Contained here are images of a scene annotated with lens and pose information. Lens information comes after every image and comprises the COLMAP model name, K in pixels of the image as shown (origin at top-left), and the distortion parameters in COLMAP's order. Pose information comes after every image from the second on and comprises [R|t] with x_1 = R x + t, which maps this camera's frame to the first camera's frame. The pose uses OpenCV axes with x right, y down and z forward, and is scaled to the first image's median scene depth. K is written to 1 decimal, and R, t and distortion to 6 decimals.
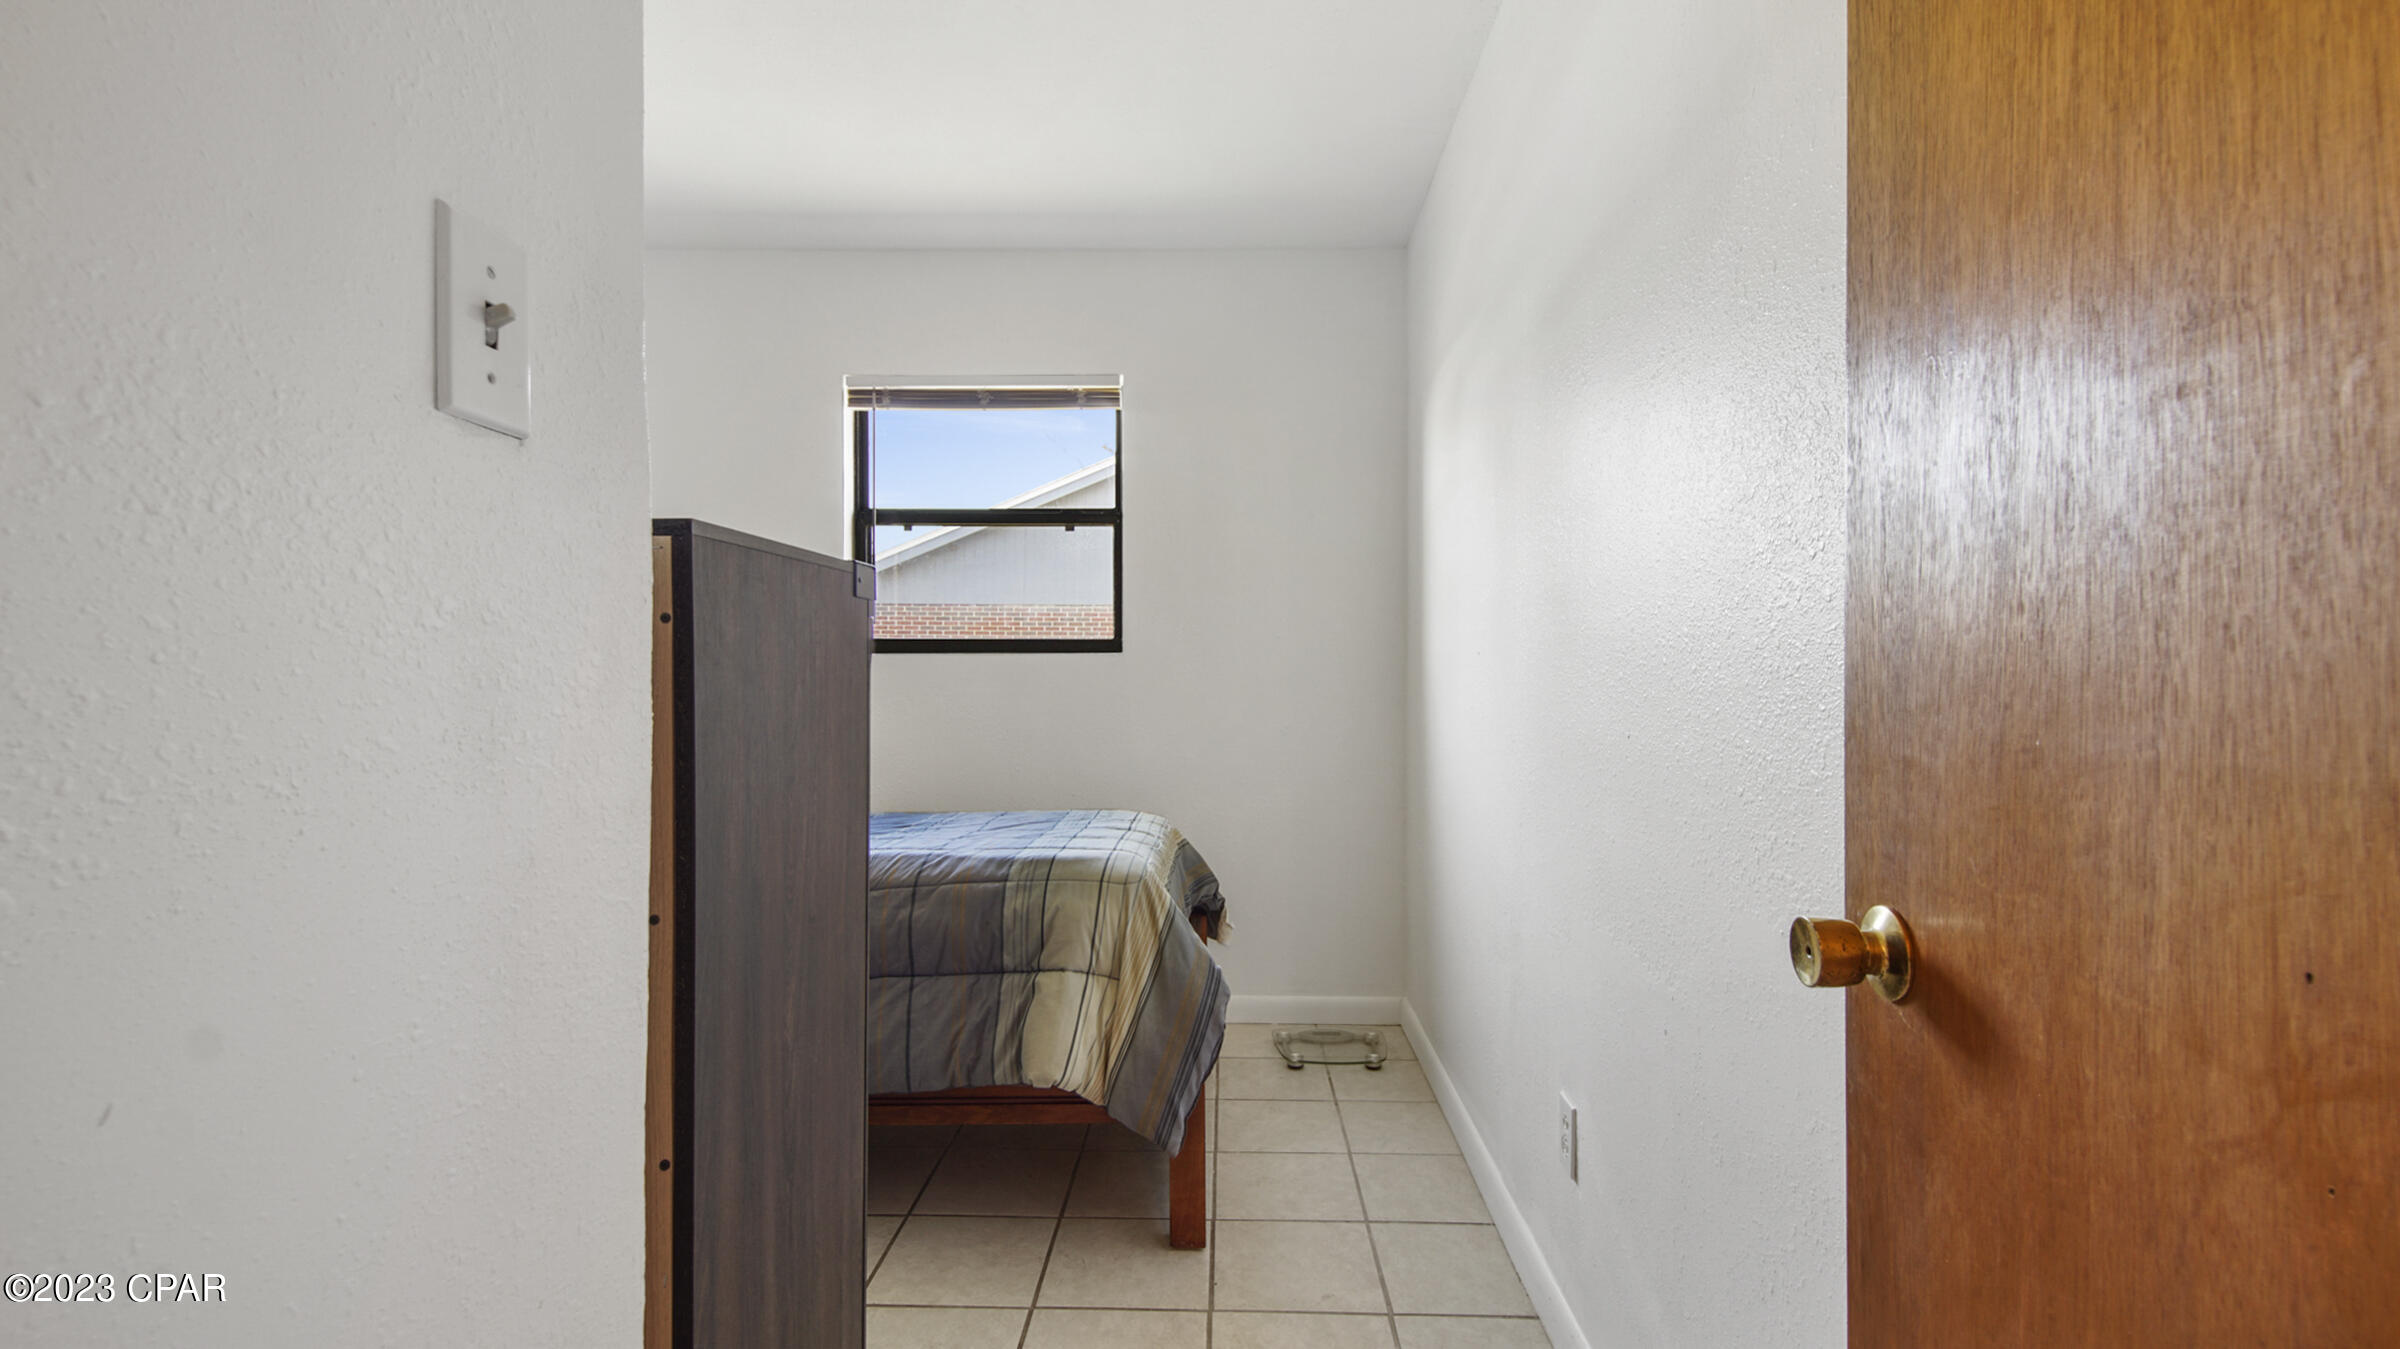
lens RADIAL K [[1057.7, 0, 1200.0], [0, 1057.7, 674.5], [0, 0, 1]] dist [0.027346, -0.000347]
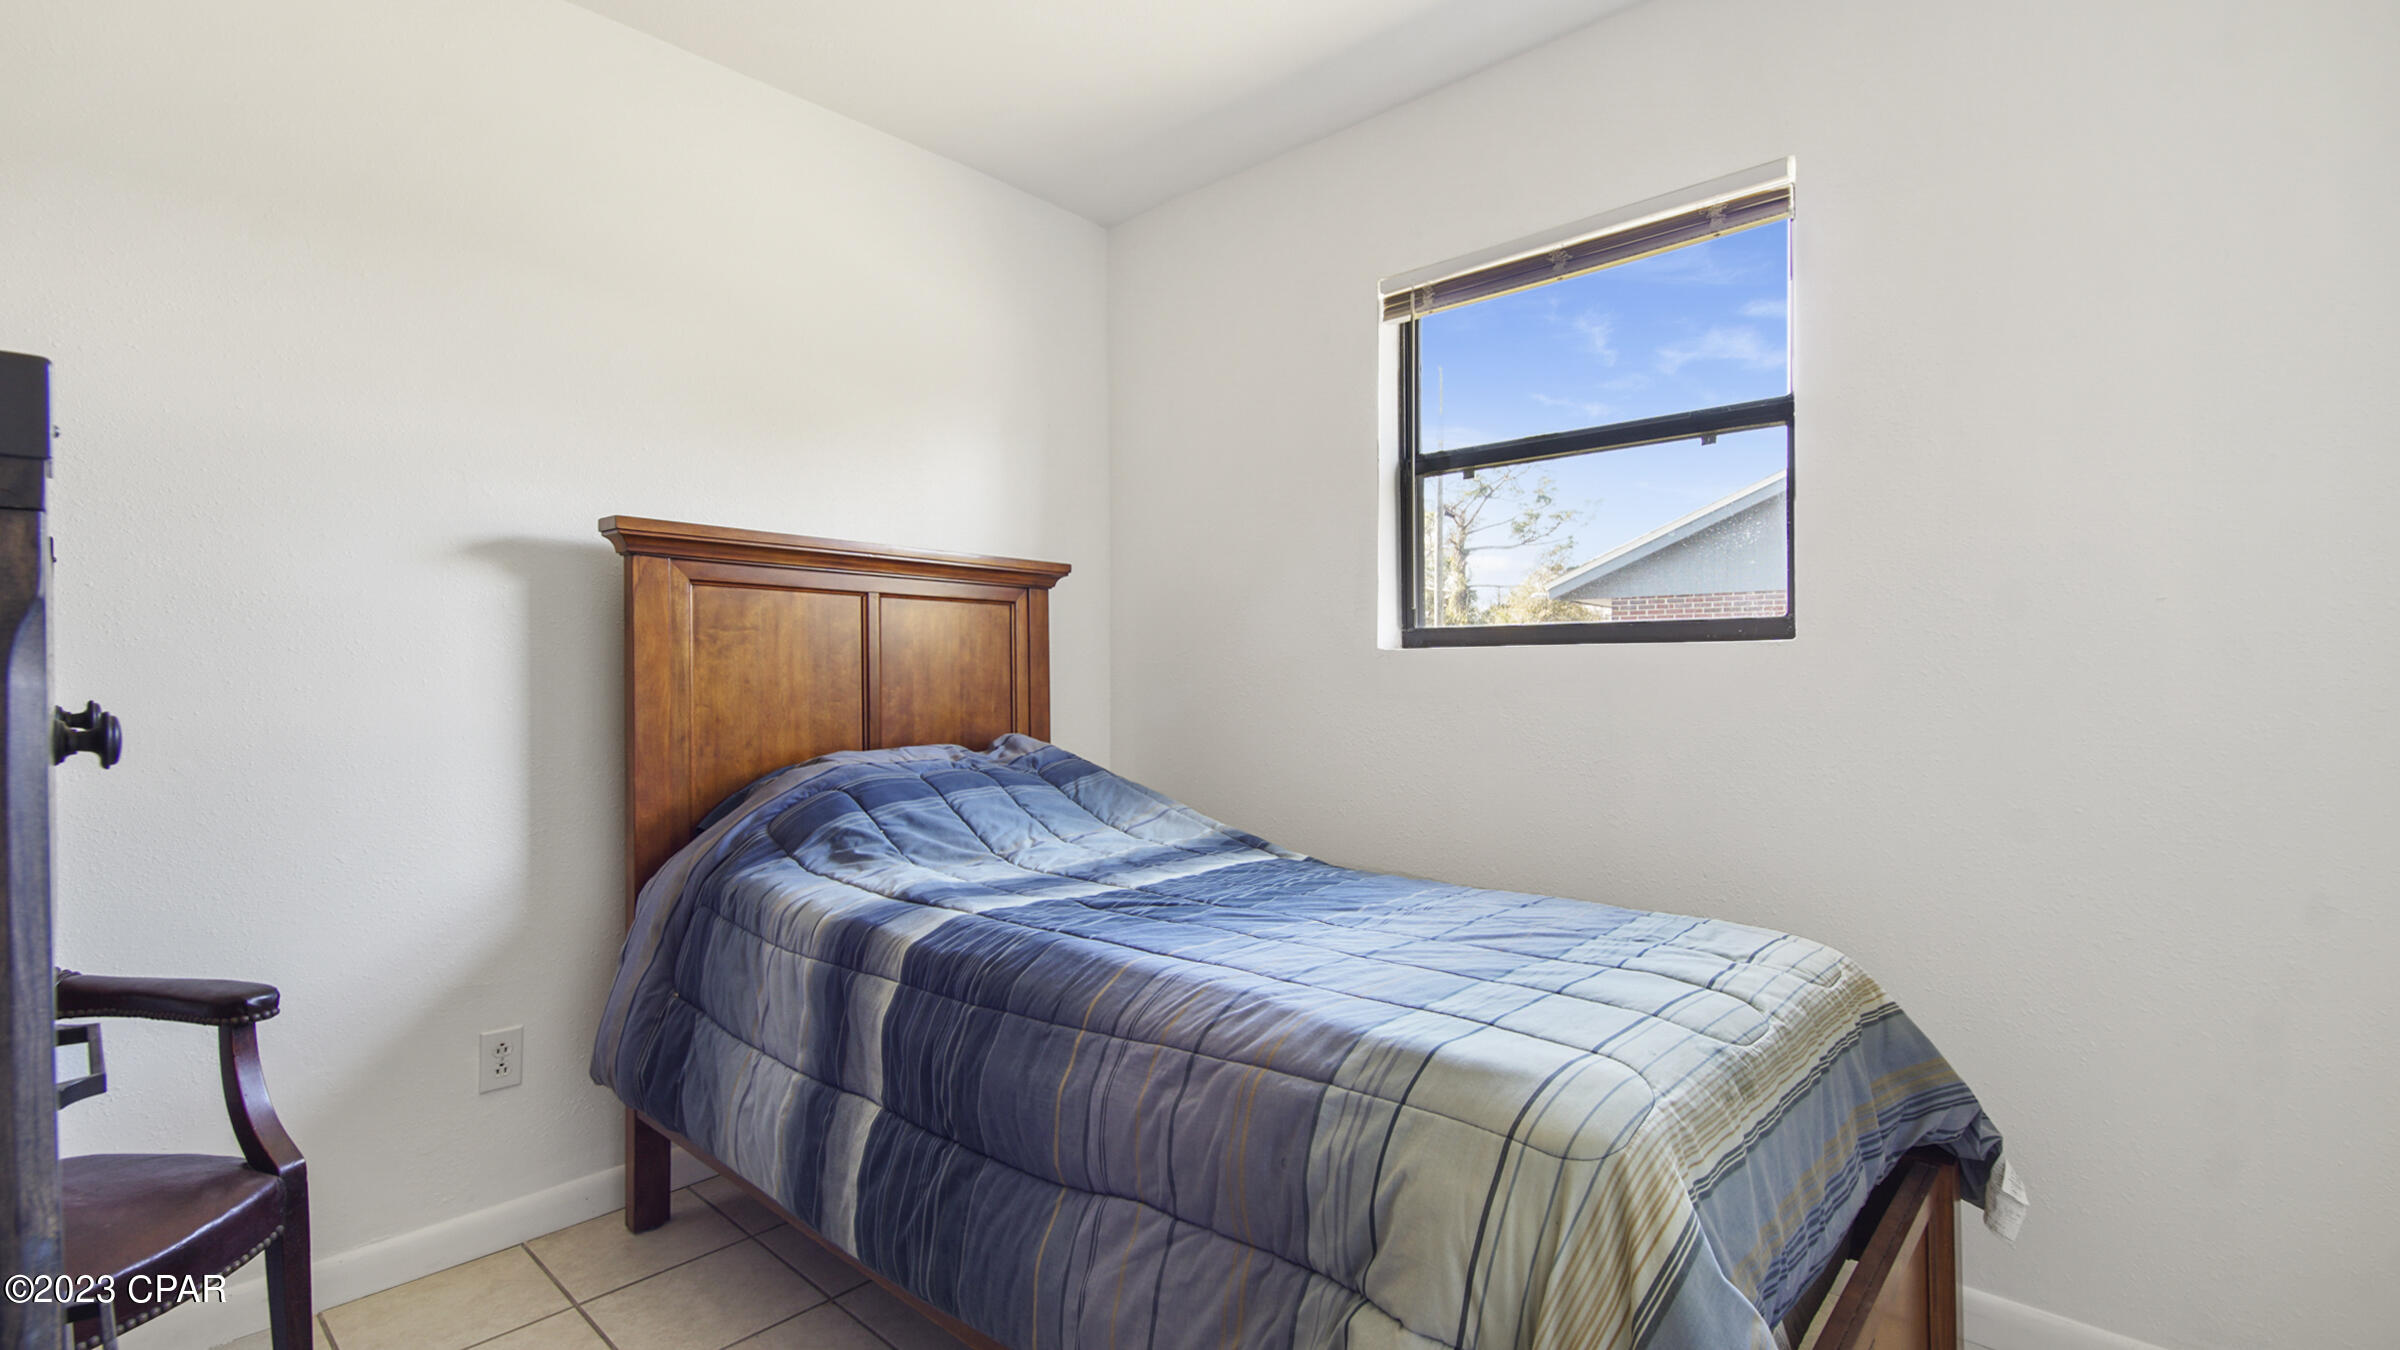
lens RADIAL K [[1057.7, 0, 1200.0], [0, 1057.7, 675.0], [0, 0, 1]] dist [0.027346, -0.000347]
pose [[0.755406, -0.002883, -0.655251, 0.103201], [0.001341, 0.999995, -0.002854, 0.001084], [0.655256, 0.001277, 0.755406, 0.570921]]
